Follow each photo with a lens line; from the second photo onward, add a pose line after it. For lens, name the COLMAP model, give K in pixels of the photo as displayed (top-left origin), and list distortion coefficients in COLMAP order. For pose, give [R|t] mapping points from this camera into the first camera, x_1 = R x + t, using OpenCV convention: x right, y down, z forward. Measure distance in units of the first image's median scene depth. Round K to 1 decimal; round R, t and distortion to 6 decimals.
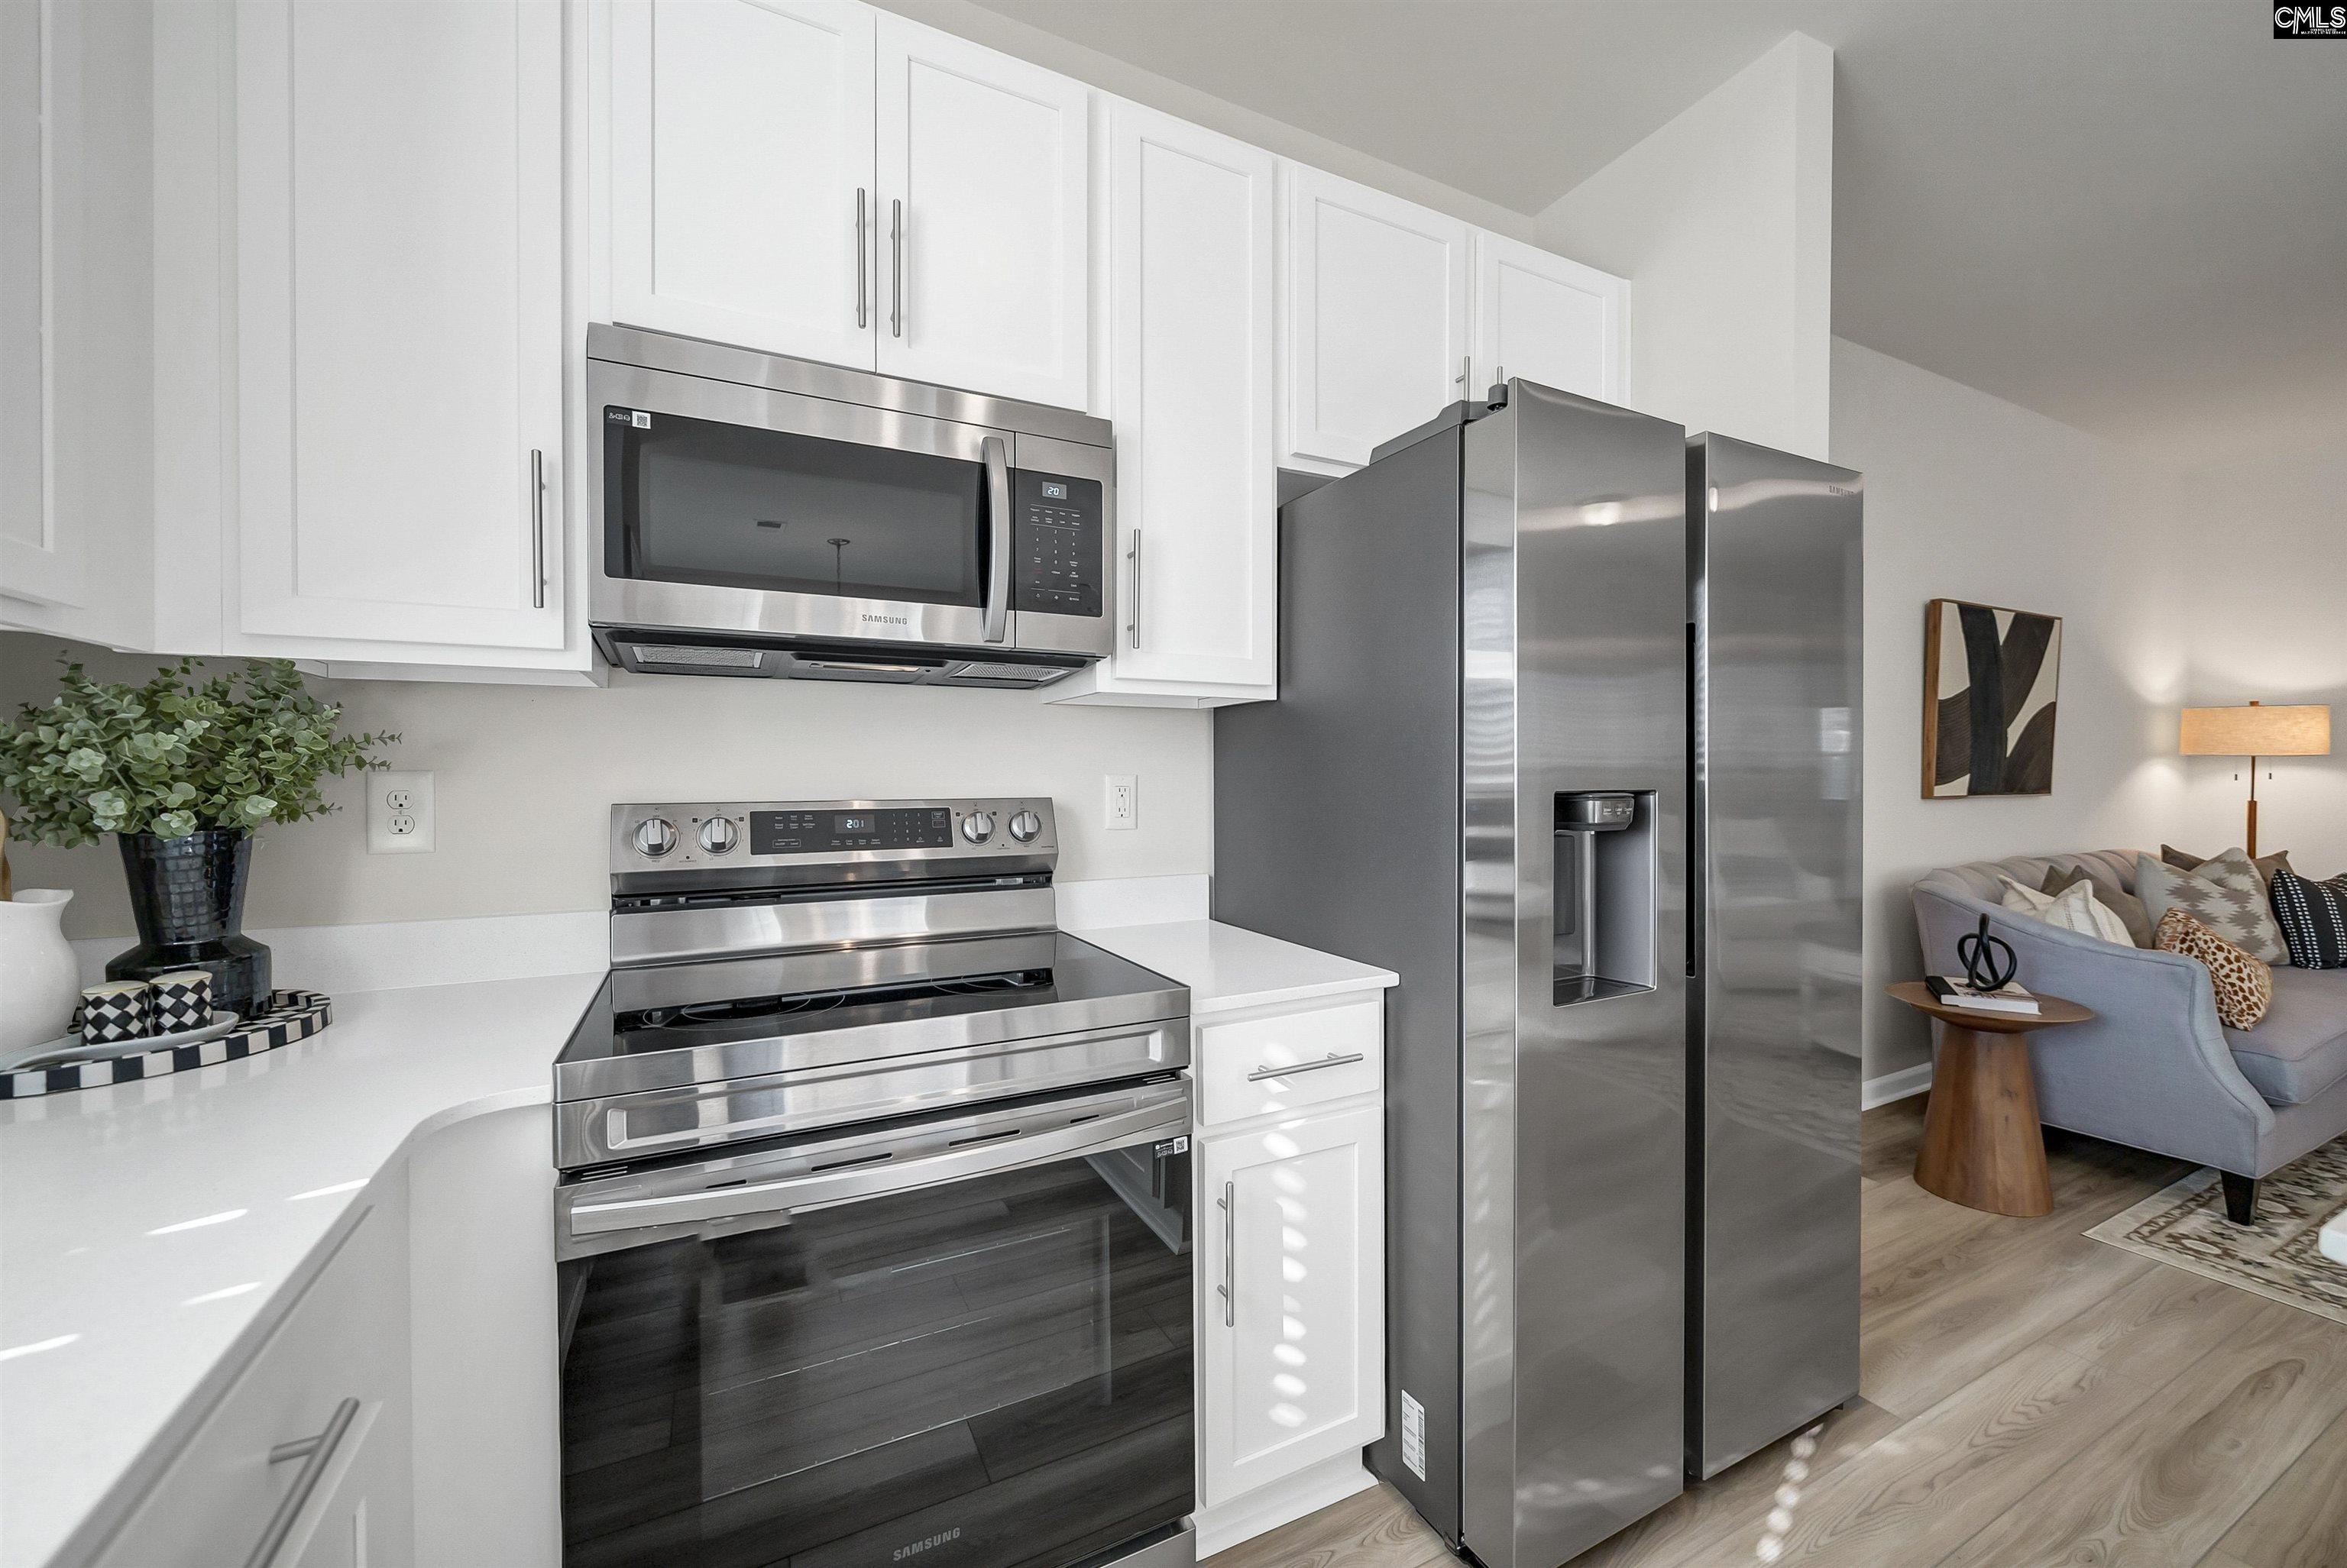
lens RADIAL K [[899.2, 0, 1178.2], [0, 899.2, 790.4], [0, 0, 1]] dist [-0.002067, -0.000400]
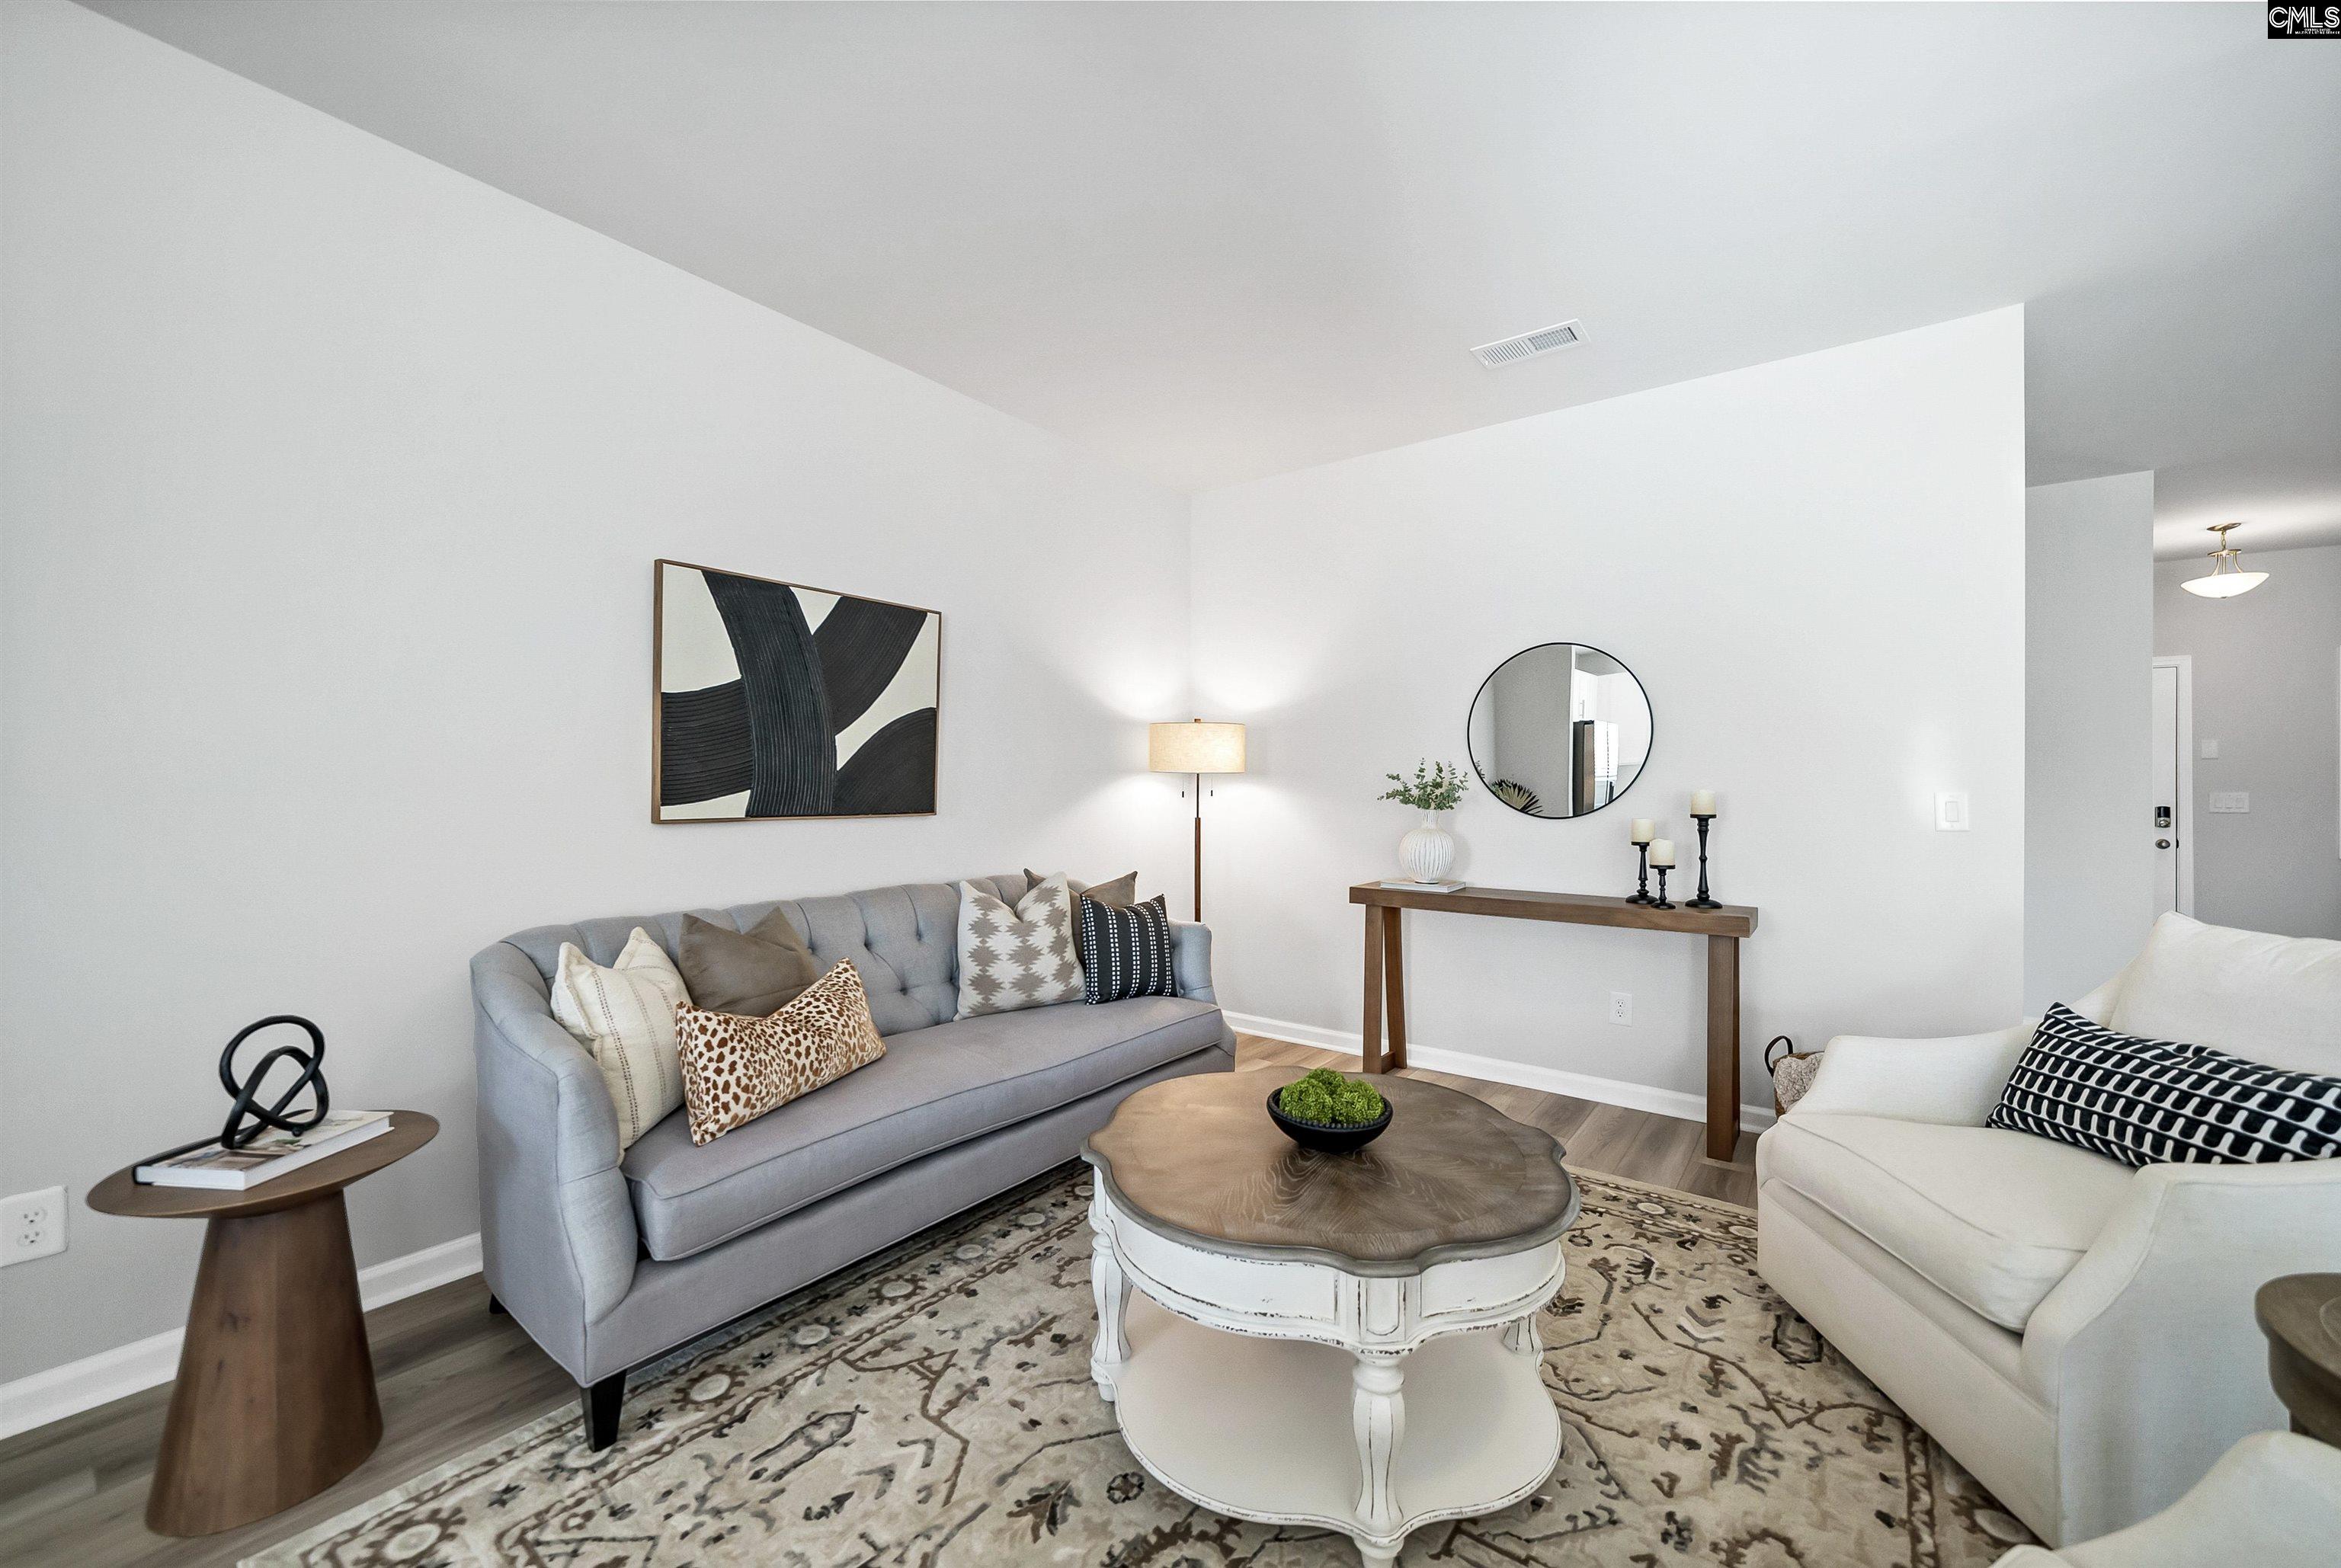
lens RADIAL K [[896.9, 0, 1175.1], [0, 896.9, 790.4], [0, 0, 1]] dist [-0.002067, -0.000400]
pose [[0.900317, 0.001833, 0.435231, 0.887758], [0.004119, 0.999910, -0.012733, -0.006810], [-0.435216, 0.013257, 0.900229, 0.125148]]
